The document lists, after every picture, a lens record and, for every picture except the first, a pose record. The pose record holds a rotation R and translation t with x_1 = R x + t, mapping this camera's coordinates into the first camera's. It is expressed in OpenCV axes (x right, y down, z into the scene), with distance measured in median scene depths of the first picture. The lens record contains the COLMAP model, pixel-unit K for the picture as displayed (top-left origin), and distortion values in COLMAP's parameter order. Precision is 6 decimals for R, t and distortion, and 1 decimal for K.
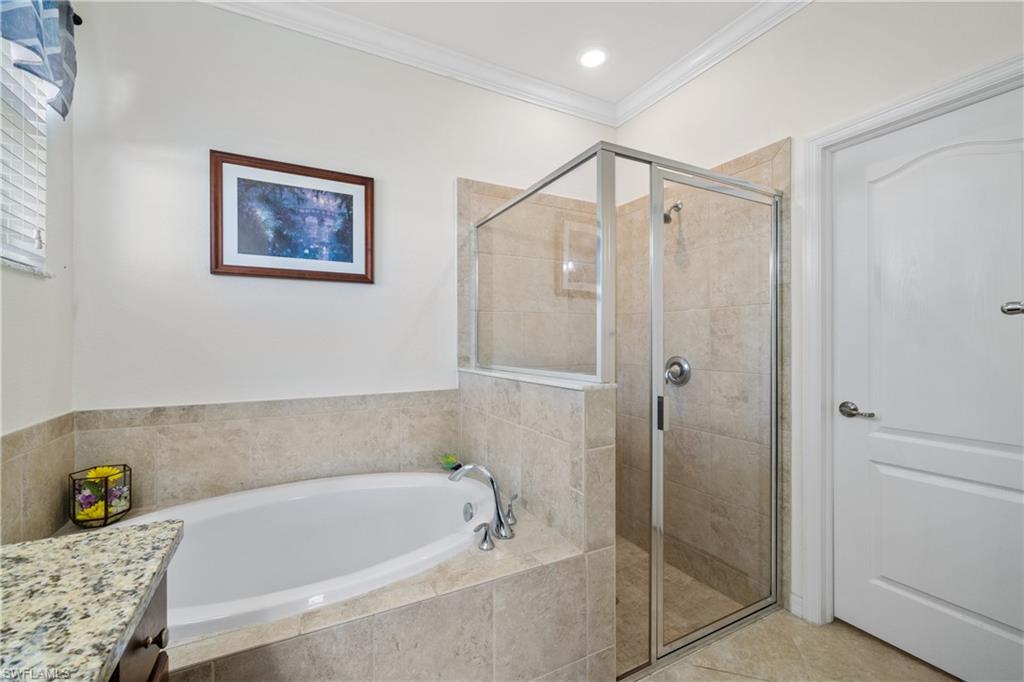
lens RADIAL K [[417.7, 0, 502.8], [0, 417.7, 342.3], [0, 0, 1]] dist [-0.000935, -0.000049]
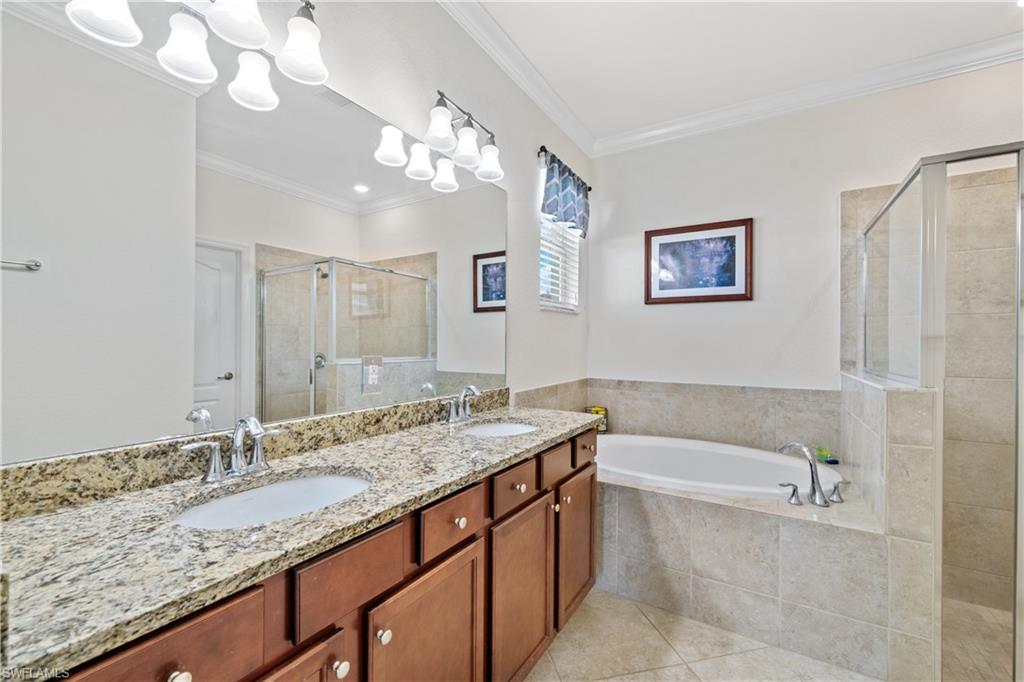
lens RADIAL K [[417.7, 0, 502.8], [0, 417.7, 342.3], [0, 0, 1]] dist [-0.000935, -0.000049]
pose [[0.497578, 0.004550, -0.867407, 0.434497], [-0.010853, 0.999941, -0.000981, -0.001694], [0.867351, 0.009902, 0.497598, -0.306630]]
